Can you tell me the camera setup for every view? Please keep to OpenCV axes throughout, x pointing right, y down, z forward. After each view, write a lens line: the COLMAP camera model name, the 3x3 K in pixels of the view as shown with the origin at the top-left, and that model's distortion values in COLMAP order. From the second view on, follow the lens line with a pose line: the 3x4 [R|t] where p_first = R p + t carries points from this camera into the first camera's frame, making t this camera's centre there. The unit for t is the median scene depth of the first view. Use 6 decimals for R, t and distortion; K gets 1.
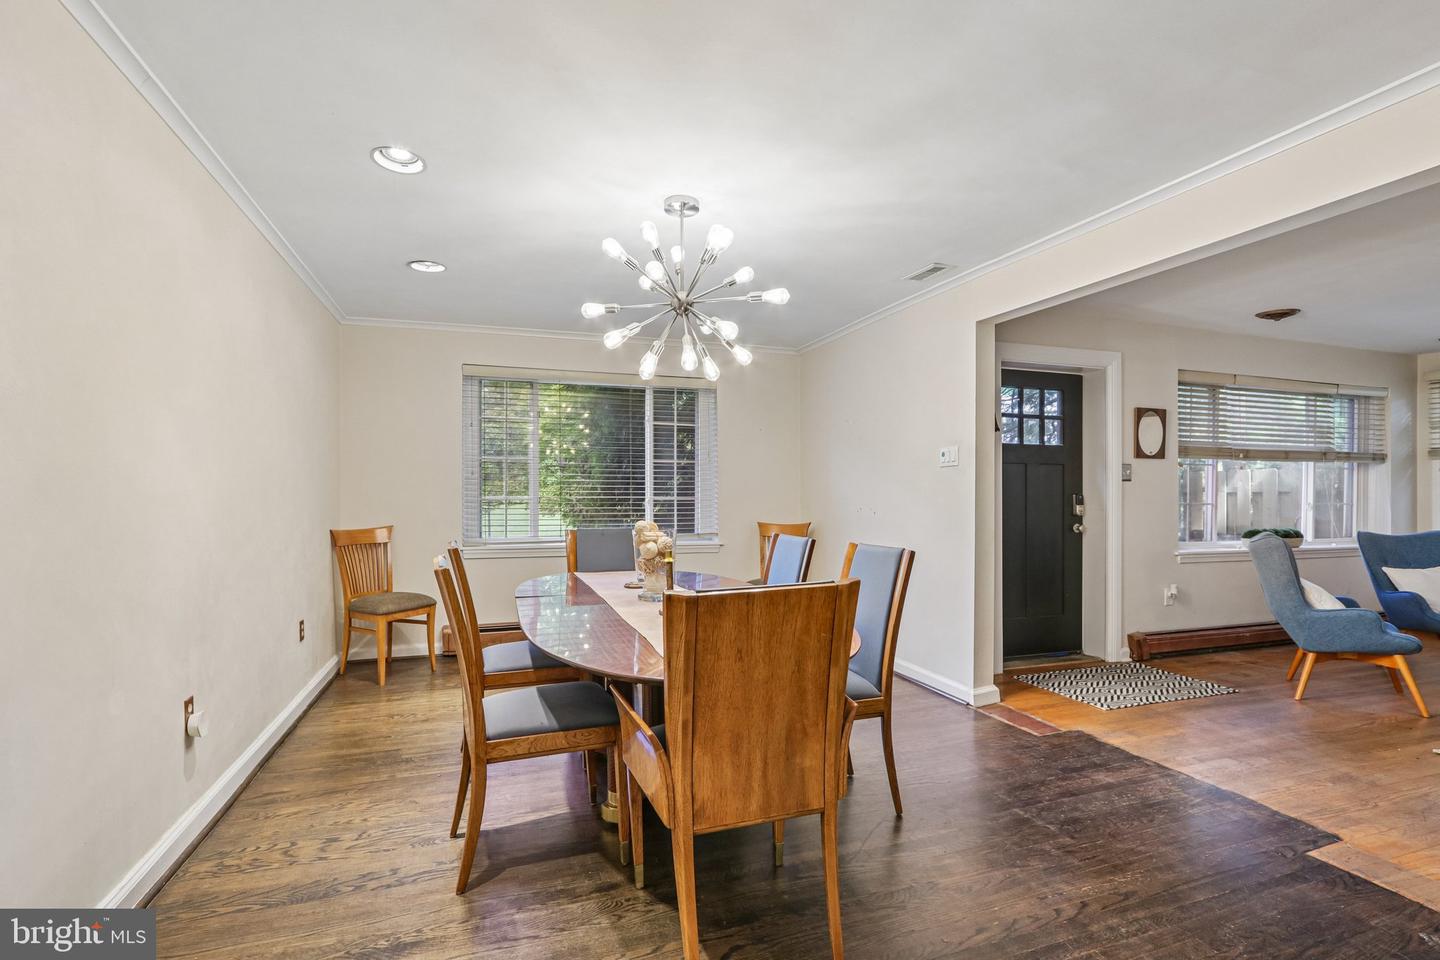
lens RADIAL K [[662.5, 0, 713.9], [0, 662.5, 486.9], [0, 0, 1]] dist [-0.017573, 0.002958]
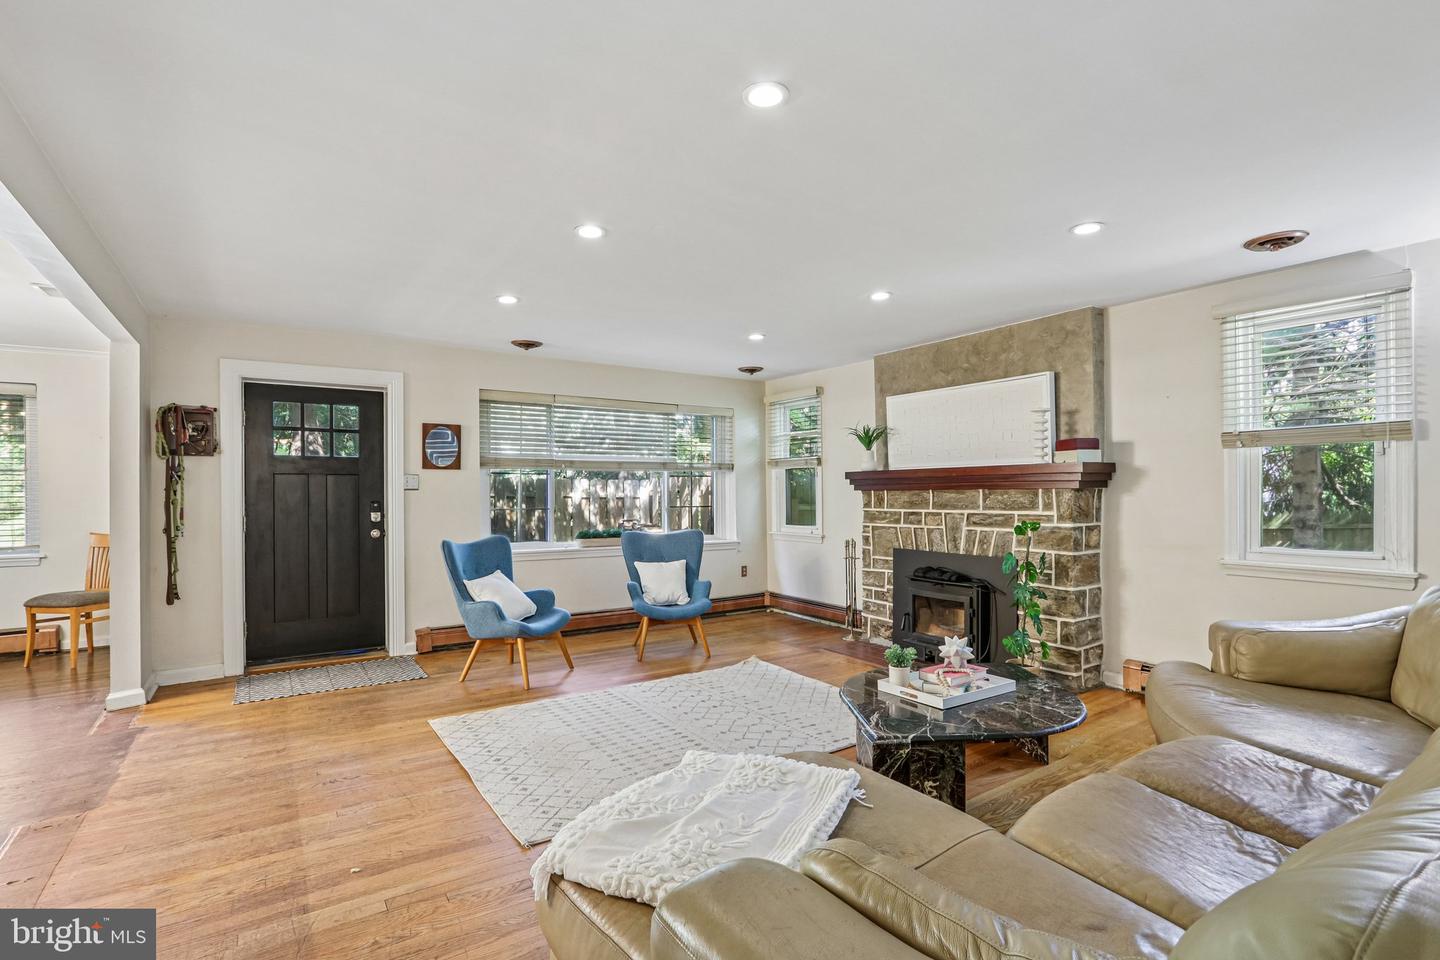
lens RADIAL K [[662.5, 0, 718.0], [0, 662.5, 486.3], [0, 0, 1]] dist [-0.017573, 0.002958]
pose [[0.963580, -0.009953, 0.267236, 0.821092], [0.009871, 0.999950, 0.001648, -0.011817], [-0.267239, 0.001050, 0.963630, -0.196052]]
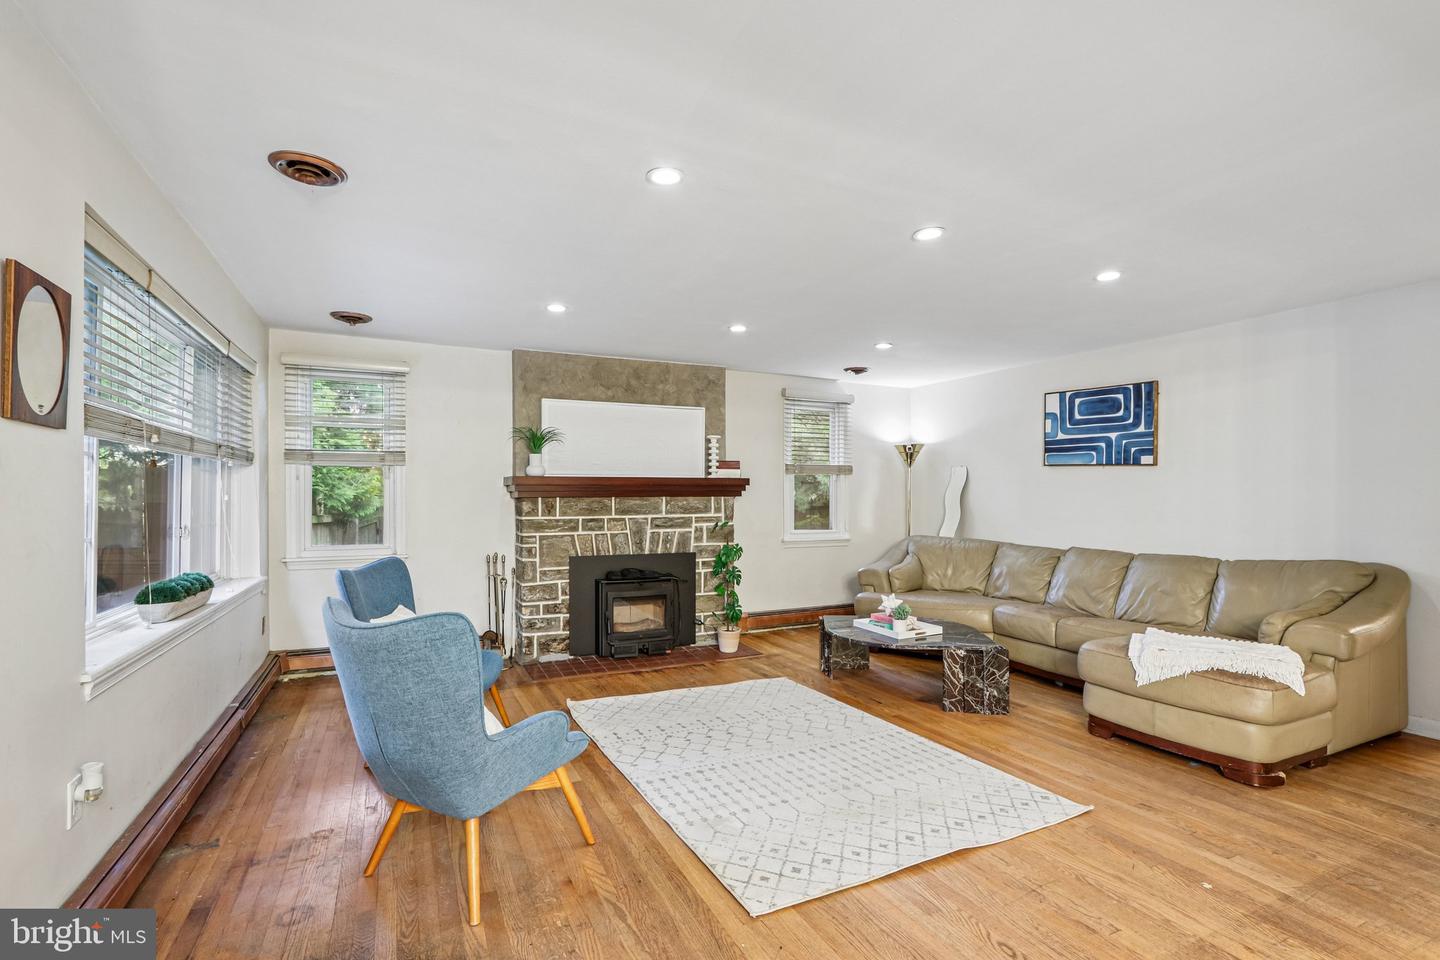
lens RADIAL K [[662.5, 0, 711.2], [0, 662.5, 493.4], [0, 0, 1]] dist [-0.017573, 0.002958]
pose [[-0.107173, -0.002506, 0.994237, 0.292939], [-0.007727, 0.999969, 0.001688, -0.010417], [-0.994210, -0.007501, -0.107189, 0.695472]]
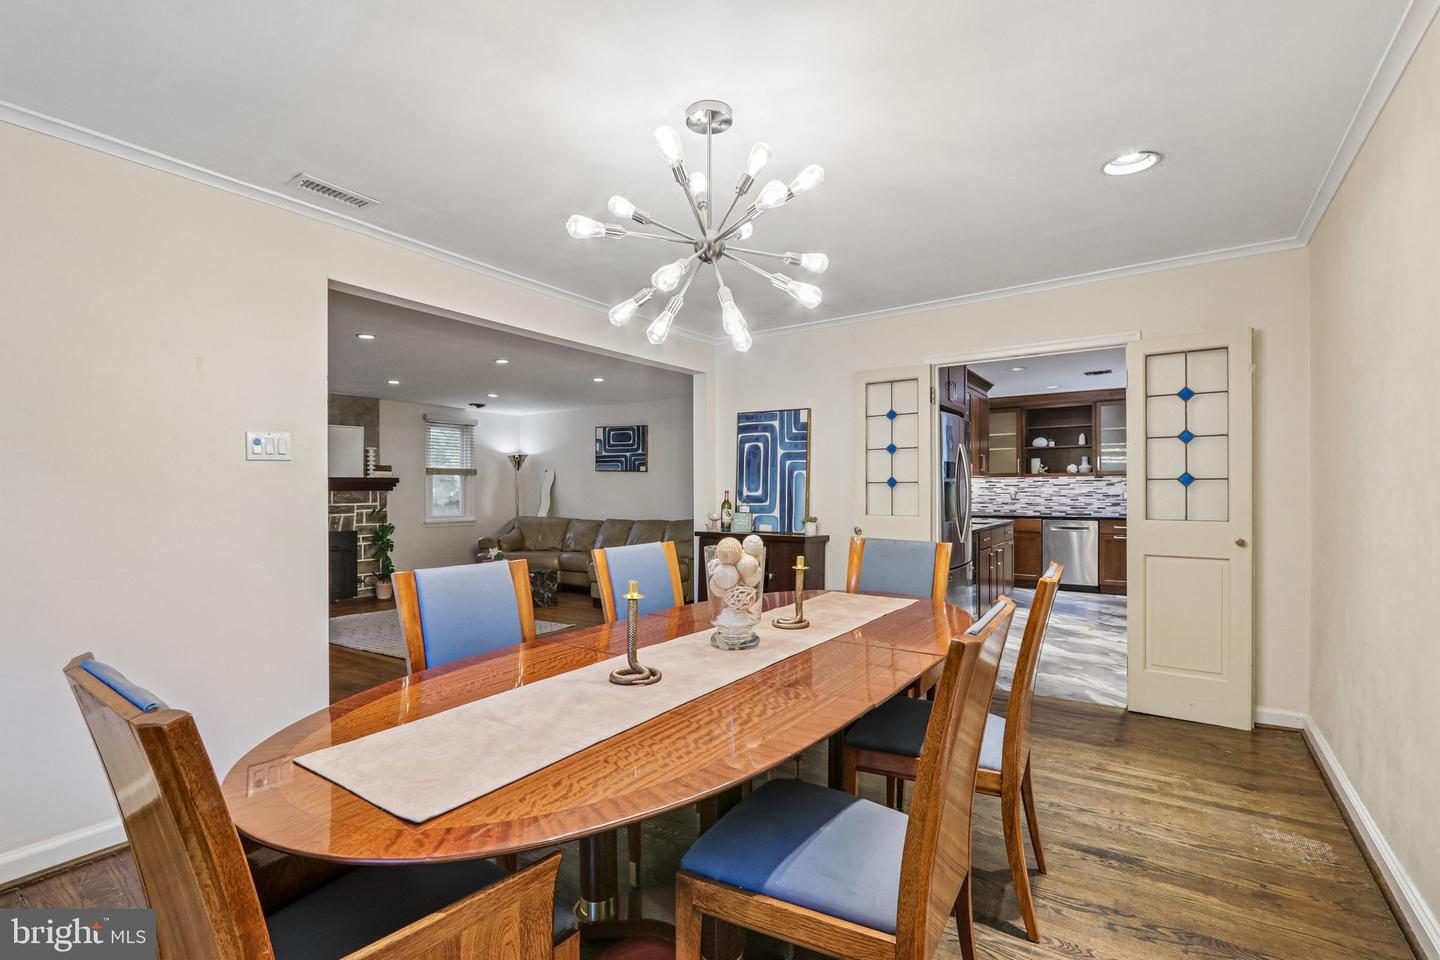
lens RADIAL K [[662.5, 0, 714.7], [0, 662.5, 484.5], [0, 0, 1]] dist [-0.017573, 0.002958]
pose [[-0.591095, 0.010284, 0.806536, -0.385657], [-0.000170, 0.999917, -0.012874, 0.002675], [-0.806602, -0.007746, -0.591044, 0.849667]]
